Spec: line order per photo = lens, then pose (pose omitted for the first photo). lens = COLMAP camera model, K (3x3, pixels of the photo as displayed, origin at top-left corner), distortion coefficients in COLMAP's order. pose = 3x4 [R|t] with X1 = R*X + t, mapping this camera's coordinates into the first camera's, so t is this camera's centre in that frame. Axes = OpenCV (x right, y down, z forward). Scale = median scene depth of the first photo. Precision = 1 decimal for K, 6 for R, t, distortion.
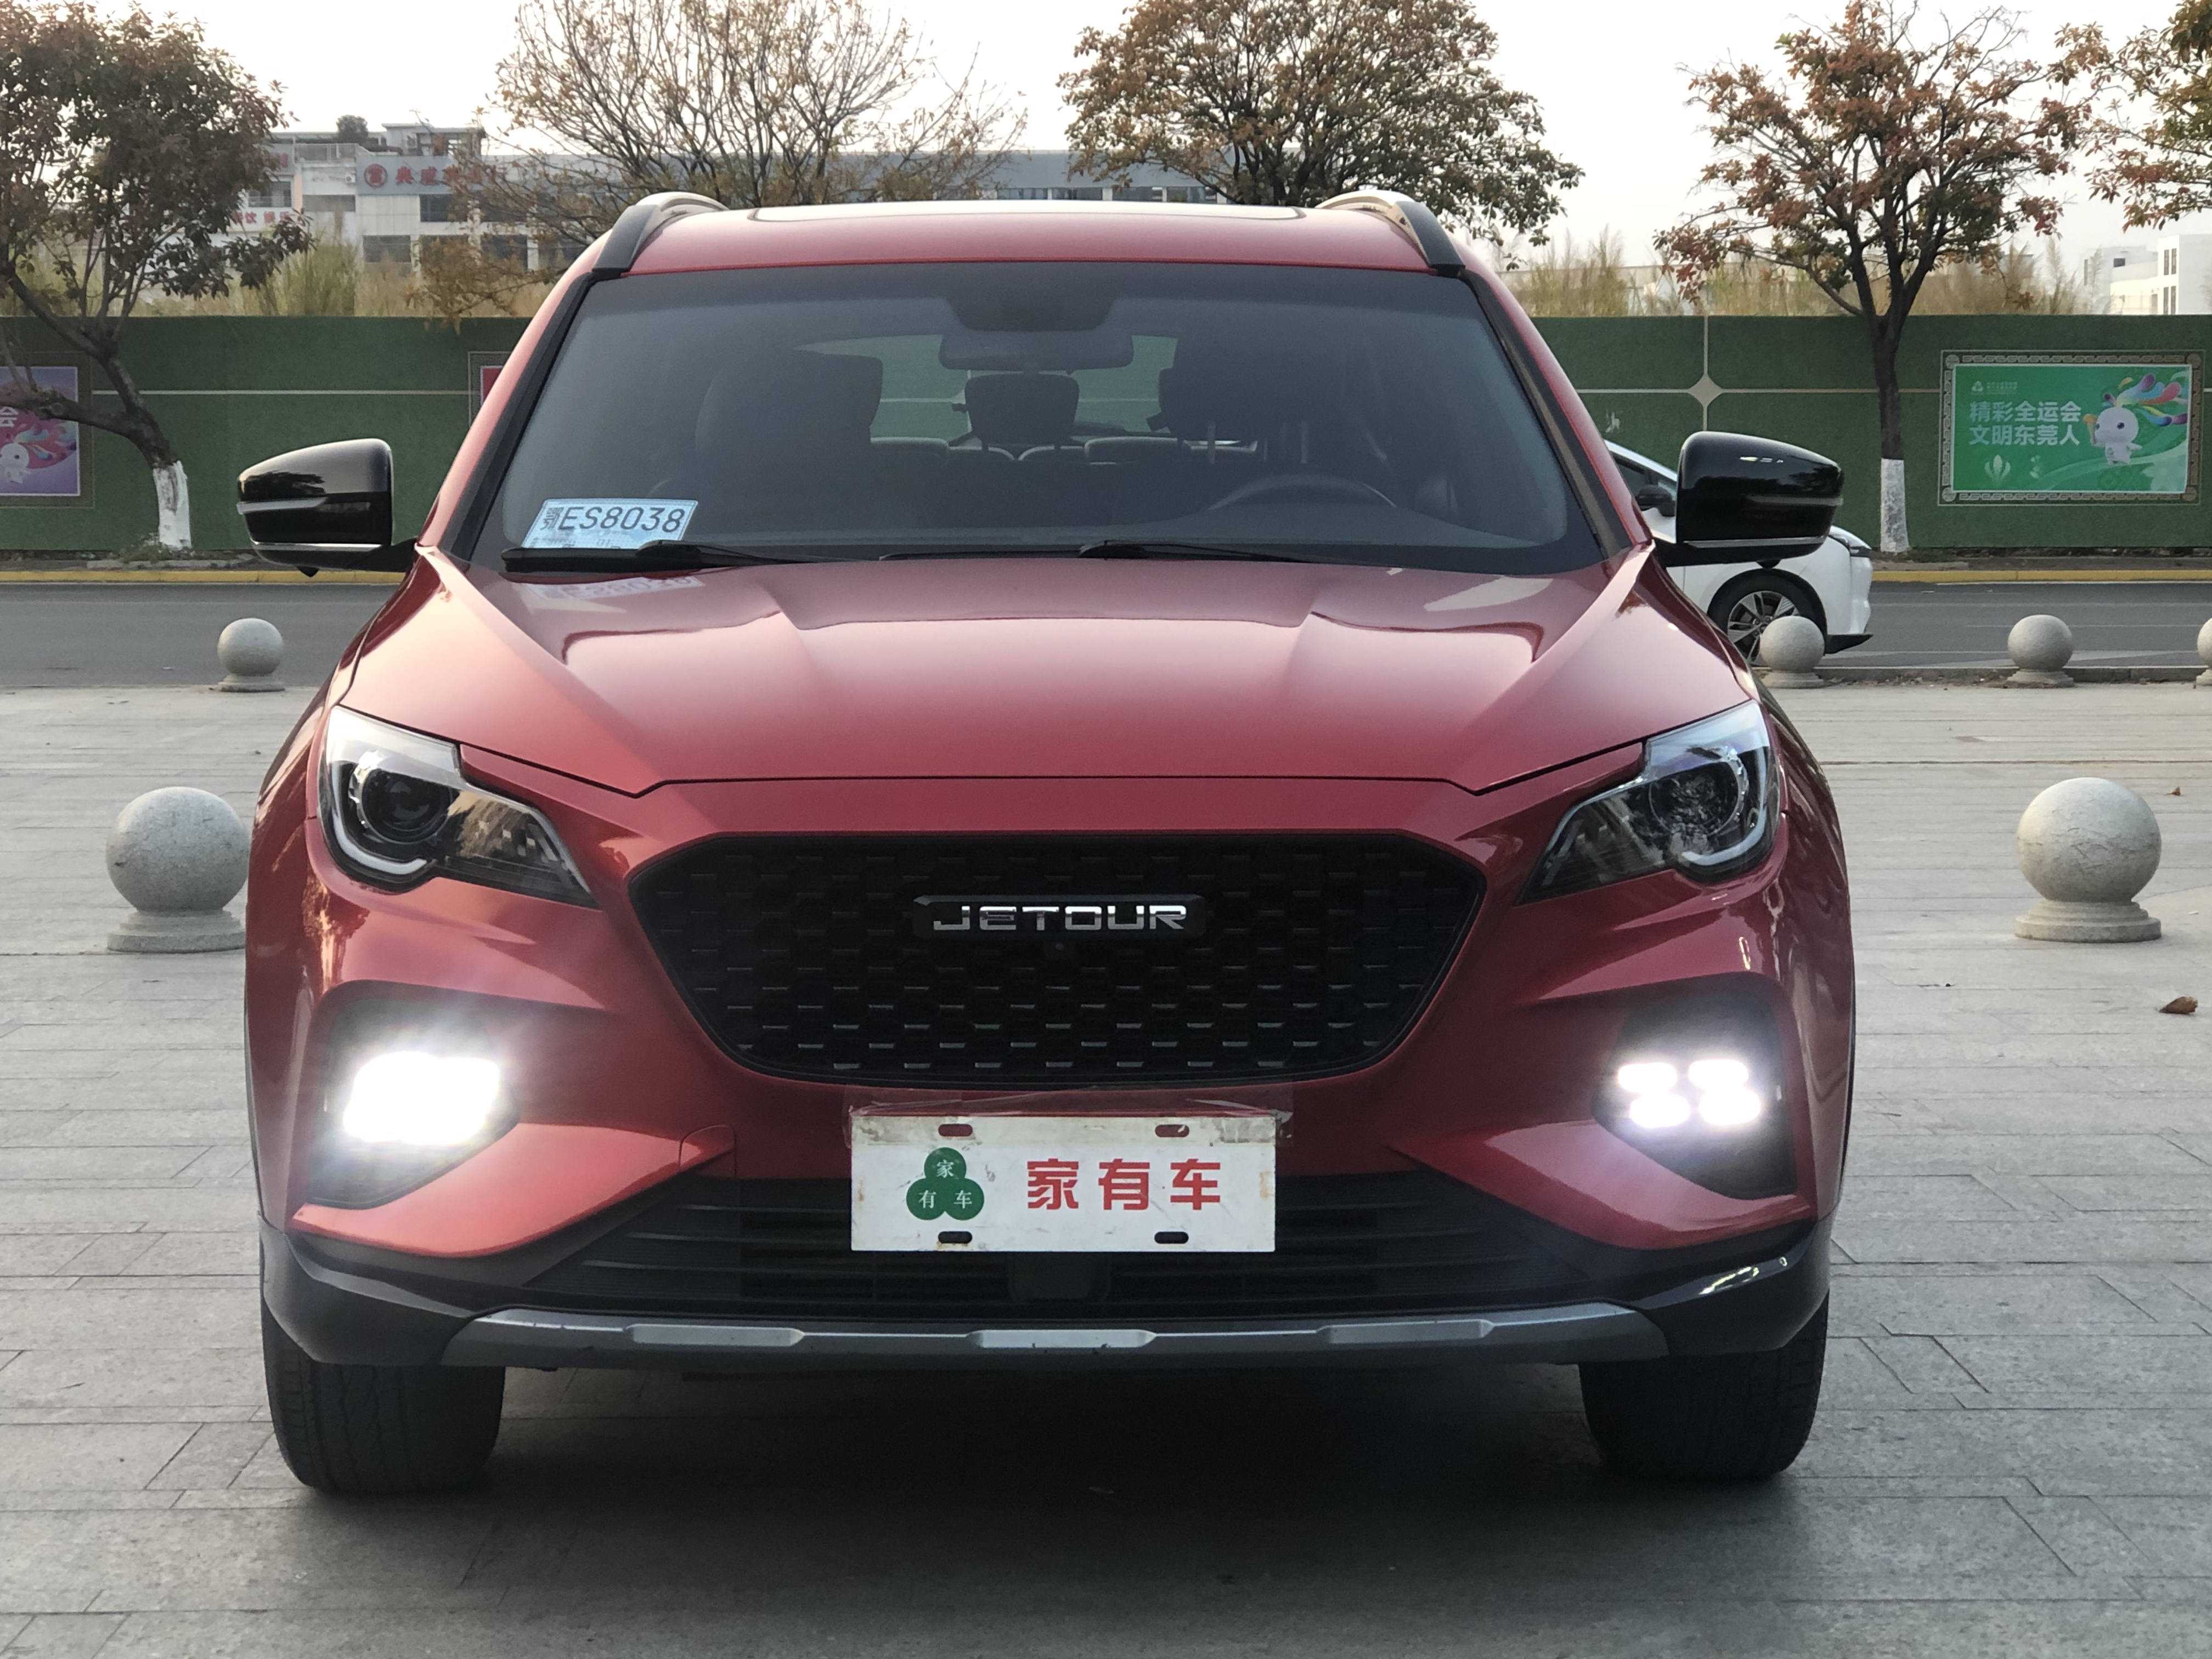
lens RADIAL K [[4616.2, 0, 1106.0], [0, 4616.2, 829.5], [0, 0, 1]] dist [-0.086717, 1.374966]
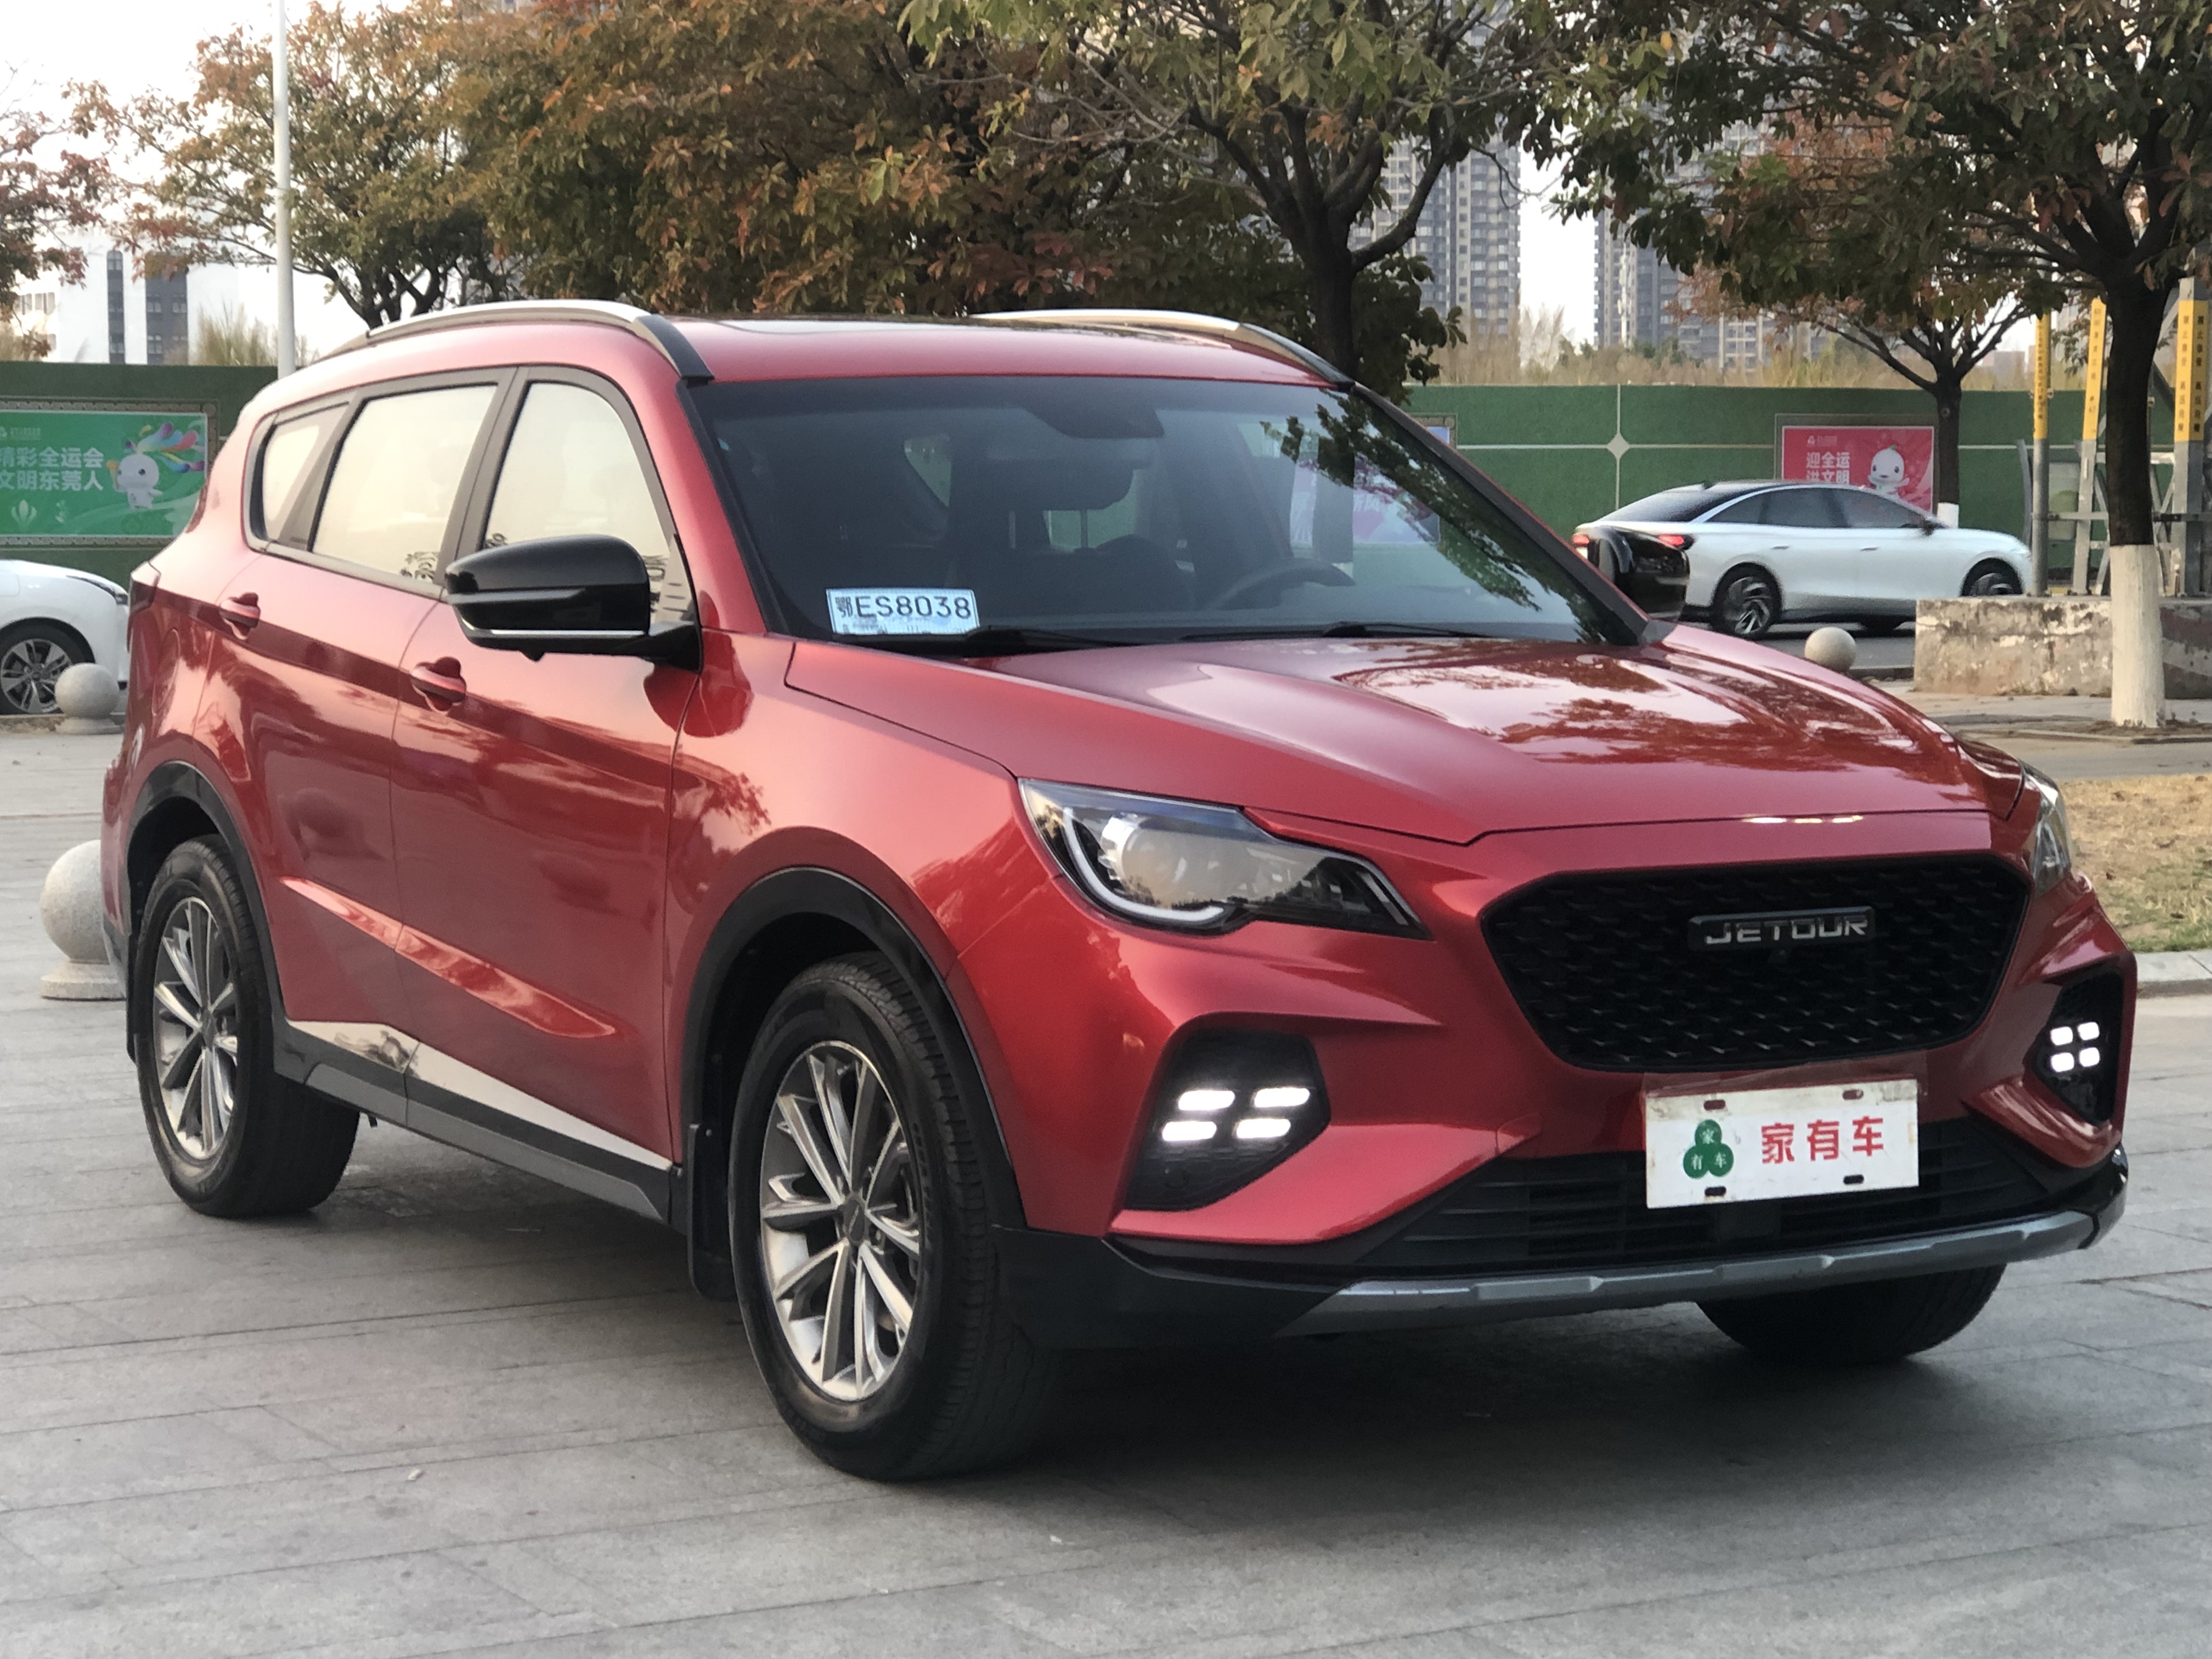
lens RADIAL K [[4616.2, 0, 1106.0], [0, 4616.2, 829.5], [0, 0, 1]] dist [-0.086717, 1.374966]
pose [[0.876975, -0.032704, 0.479422, -0.623615], [0.036442, 0.999335, 0.001508, -0.013325], [-0.479152, 0.016149, 0.877583, -0.006264]]
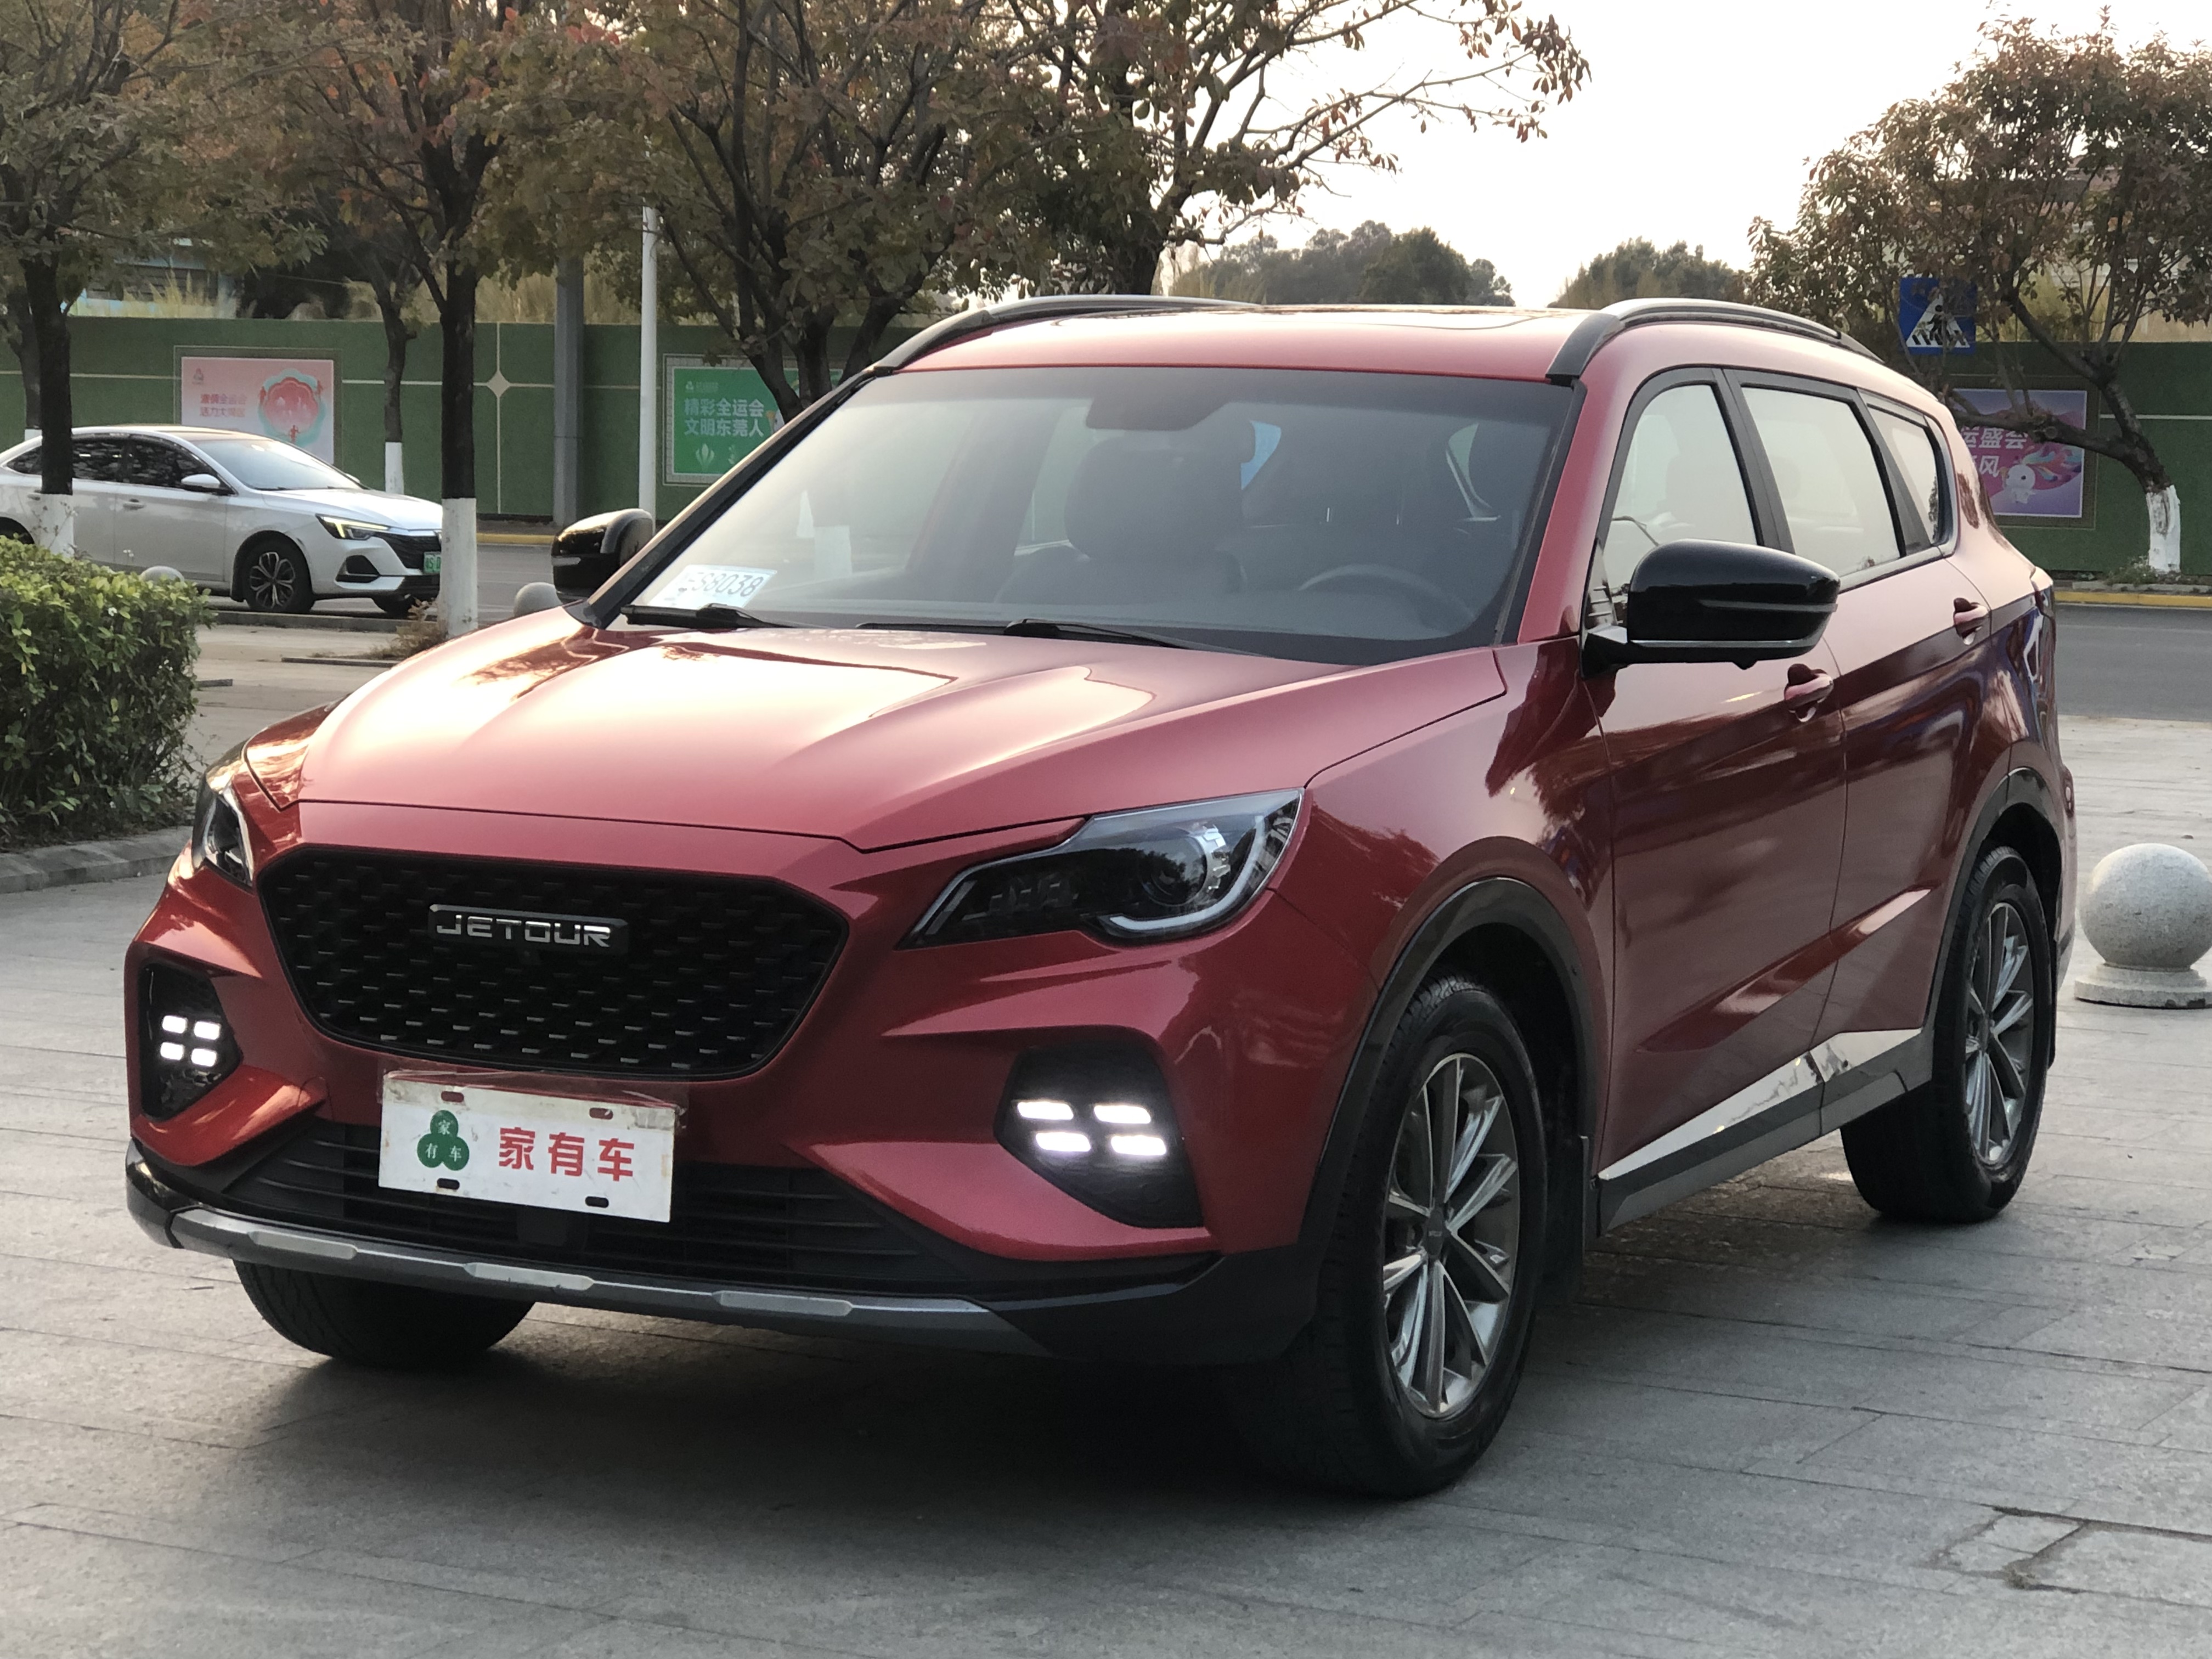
lens RADIAL K [[4616.2, 0, 1106.0], [0, 4616.2, 829.5], [0, 0, 1]] dist [-0.086717, 1.374966]
pose [[0.883593, 0.062083, -0.464122, 0.557956], [-0.063344, 0.997909, 0.012890, -0.026464], [0.463952, 0.018010, 0.885677, -0.004878]]
